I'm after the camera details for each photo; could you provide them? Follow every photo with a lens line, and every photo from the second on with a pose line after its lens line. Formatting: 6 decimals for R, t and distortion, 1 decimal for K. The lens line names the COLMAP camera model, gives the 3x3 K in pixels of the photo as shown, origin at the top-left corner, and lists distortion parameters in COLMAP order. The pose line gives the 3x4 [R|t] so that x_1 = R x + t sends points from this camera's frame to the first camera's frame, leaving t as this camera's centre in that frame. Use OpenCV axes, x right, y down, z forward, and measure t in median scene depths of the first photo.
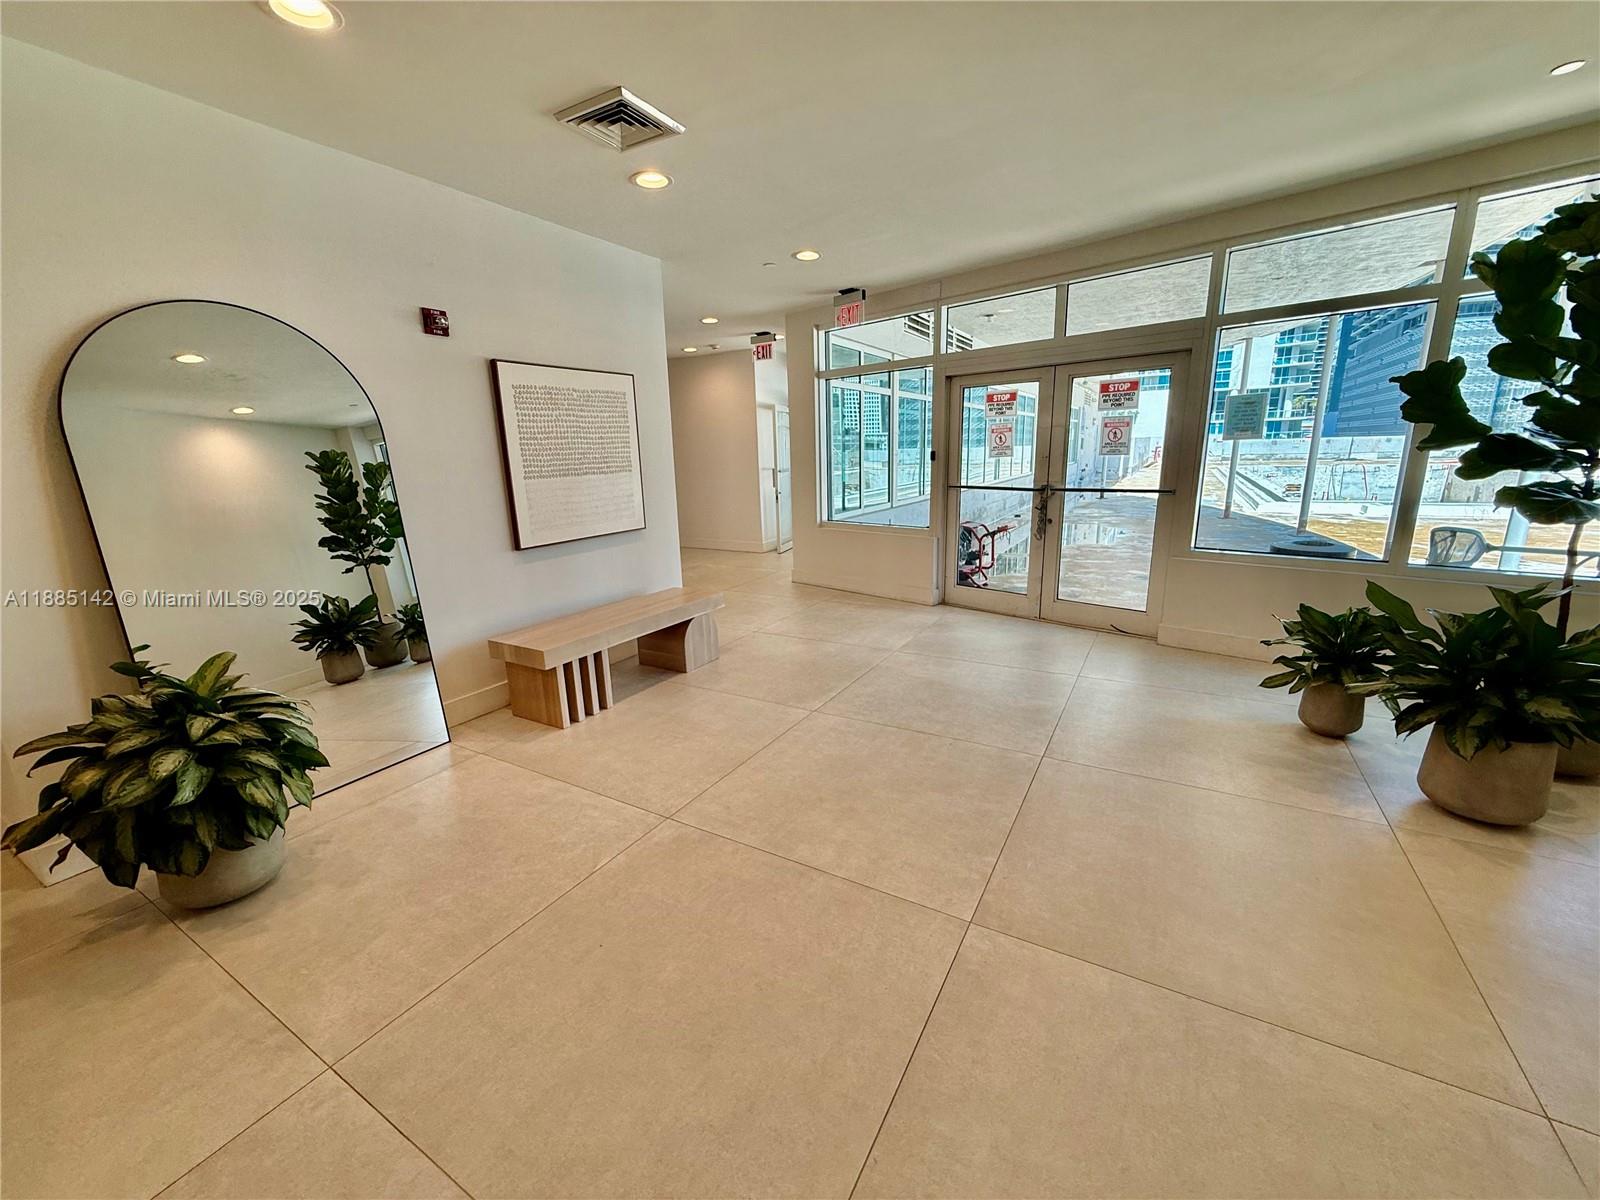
lens RADIAL K [[636.6, 0, 799.8], [0, 636.6, 603.7], [0, 0, 1]] dist [0.000129, 0.000275]
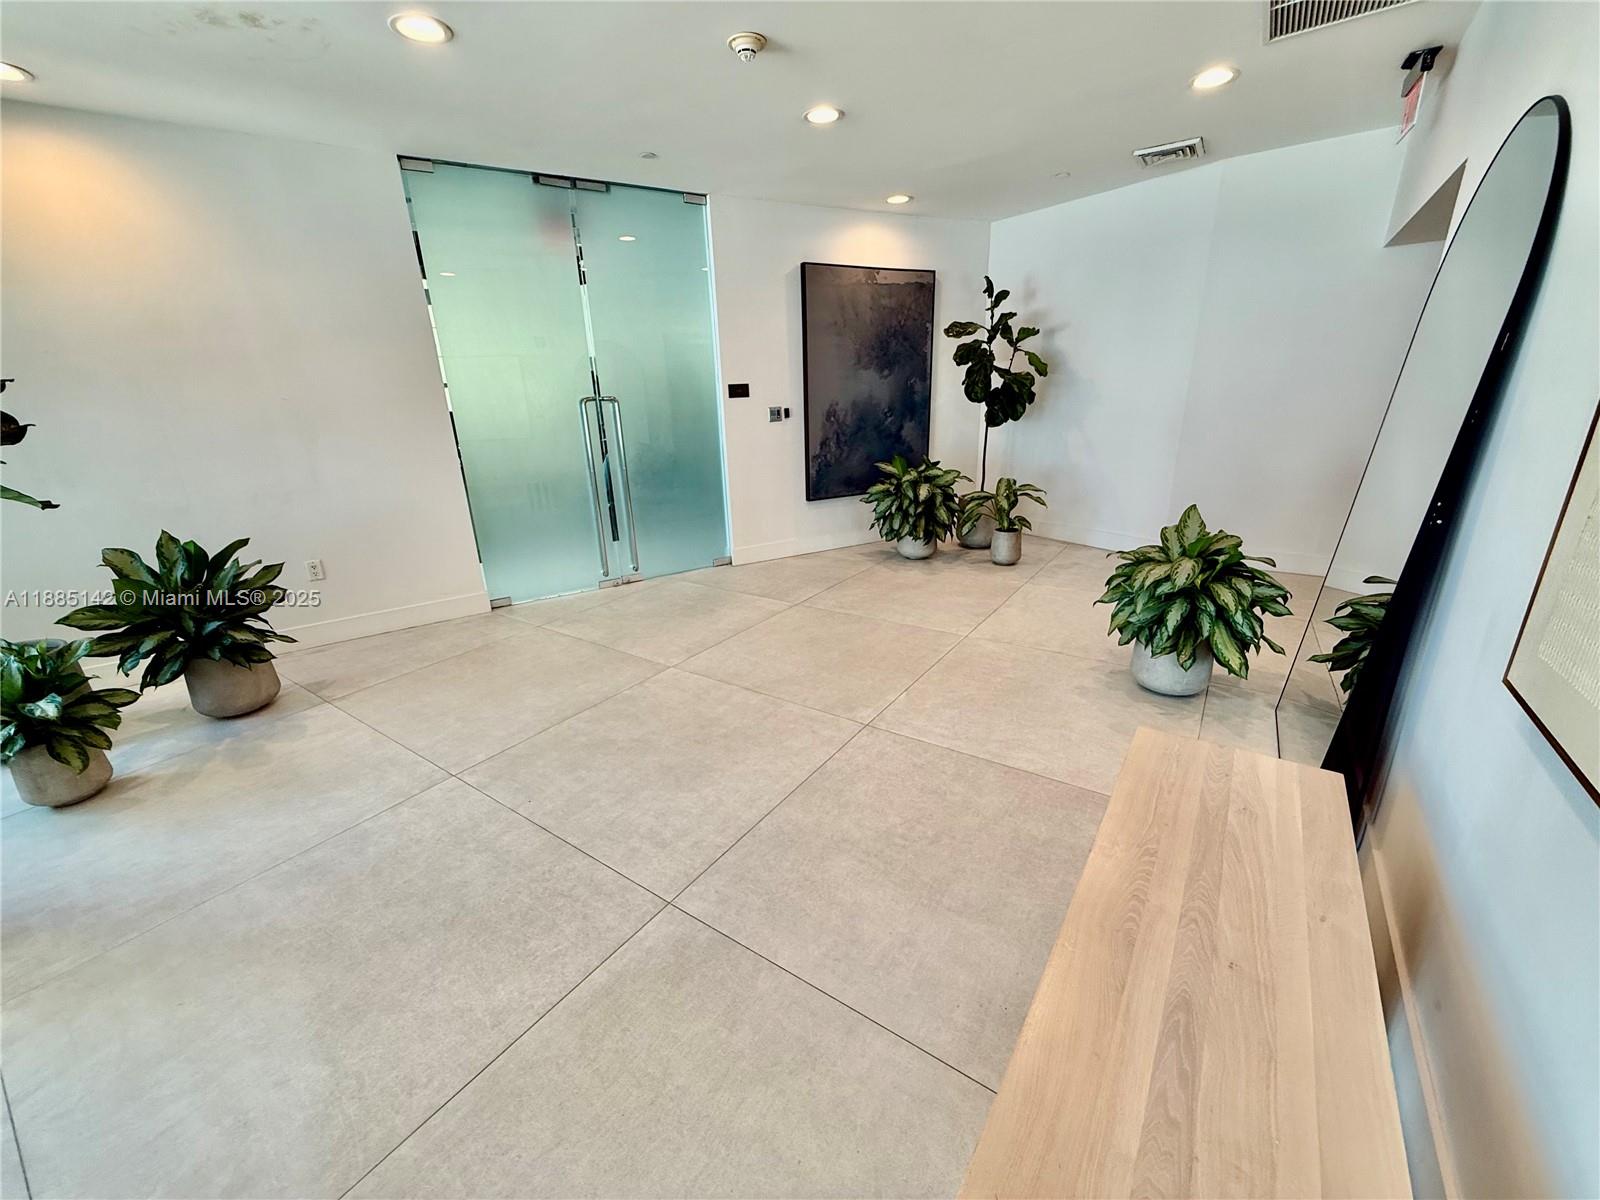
lens RADIAL K [[636.6, 0, 792.7], [0, 636.6, 601.2], [0, 0, 1]] dist [0.000129, 0.000275]
pose [[-0.994176, 0.034471, 0.102110, -0.191162], [0.083620, 0.844446, 0.529073, -0.423751], [-0.067988, 0.534530, -0.842411, 1.756967]]
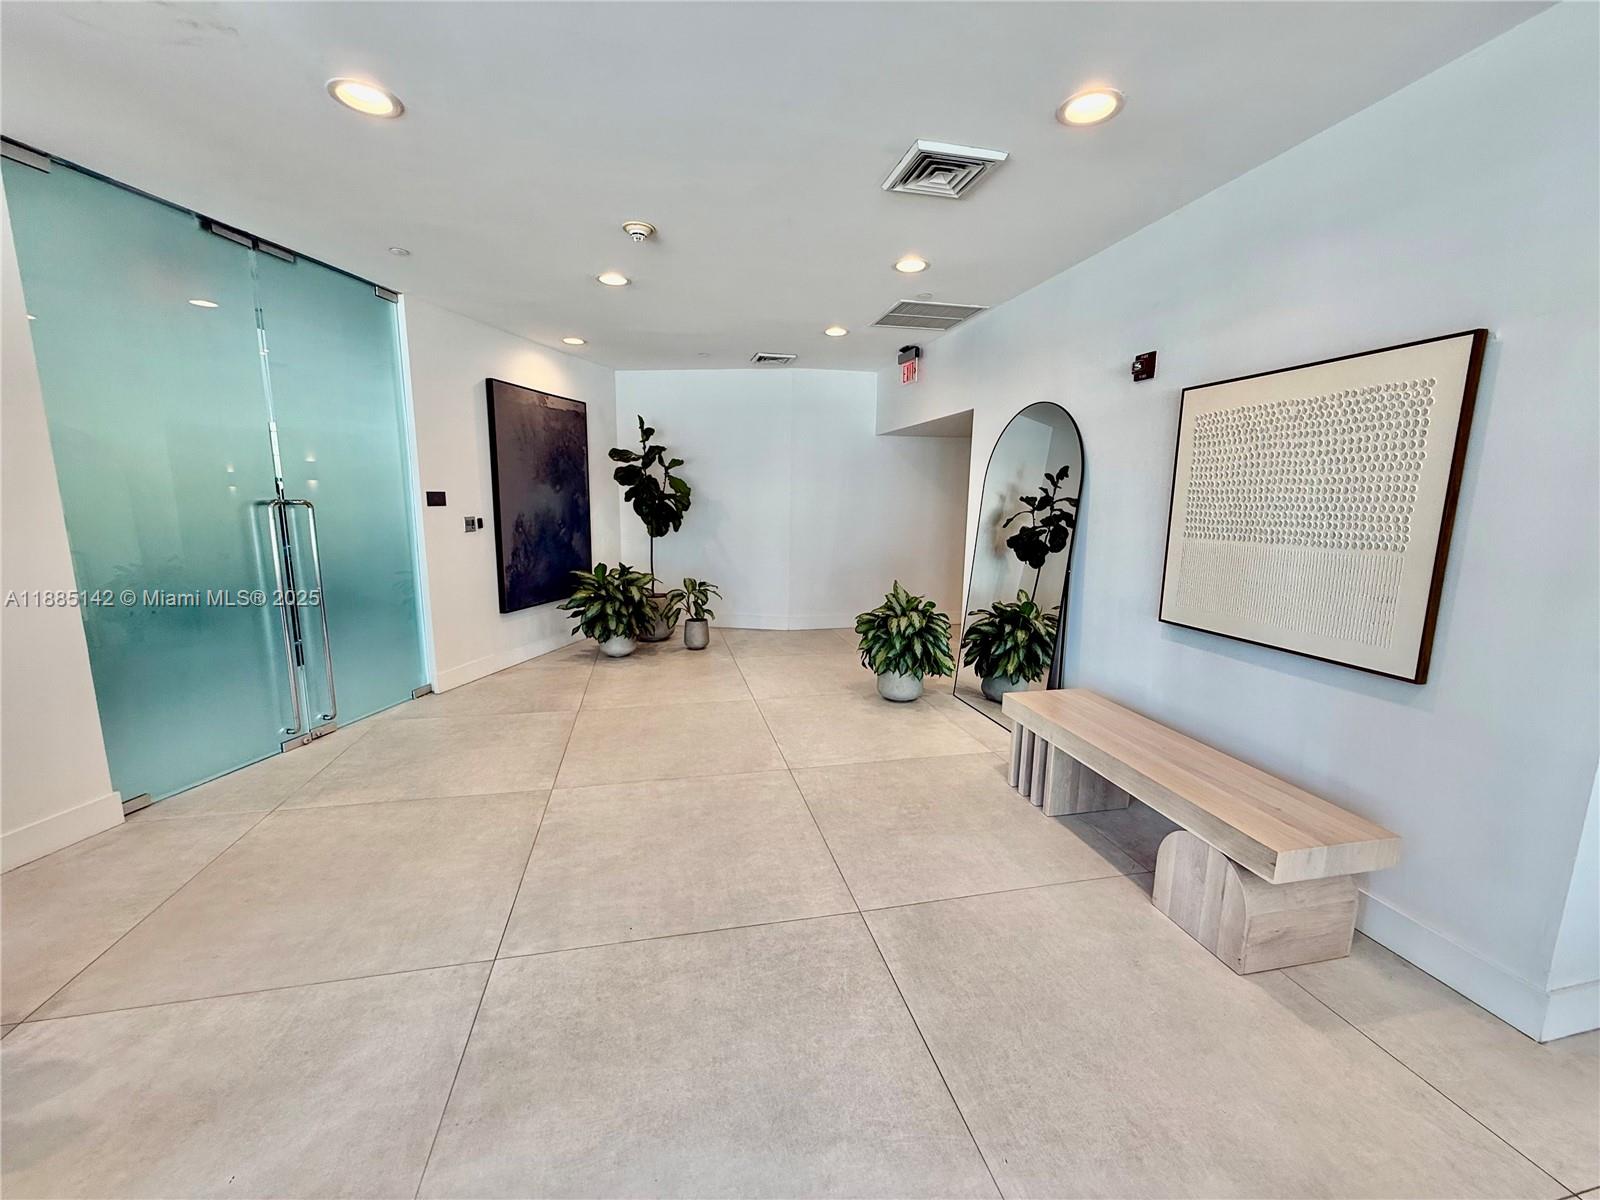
lens RADIAL K [[636.6, 0, 791.4], [0, 636.6, 602.4], [0, 0, 1]] dist [0.000129, 0.000275]
pose [[-0.738369, 0.132634, -0.661226, 0.613904], [-0.147431, 0.925008, 0.350177, -0.448875], [0.658085, 0.356045, -0.663443, 1.708194]]
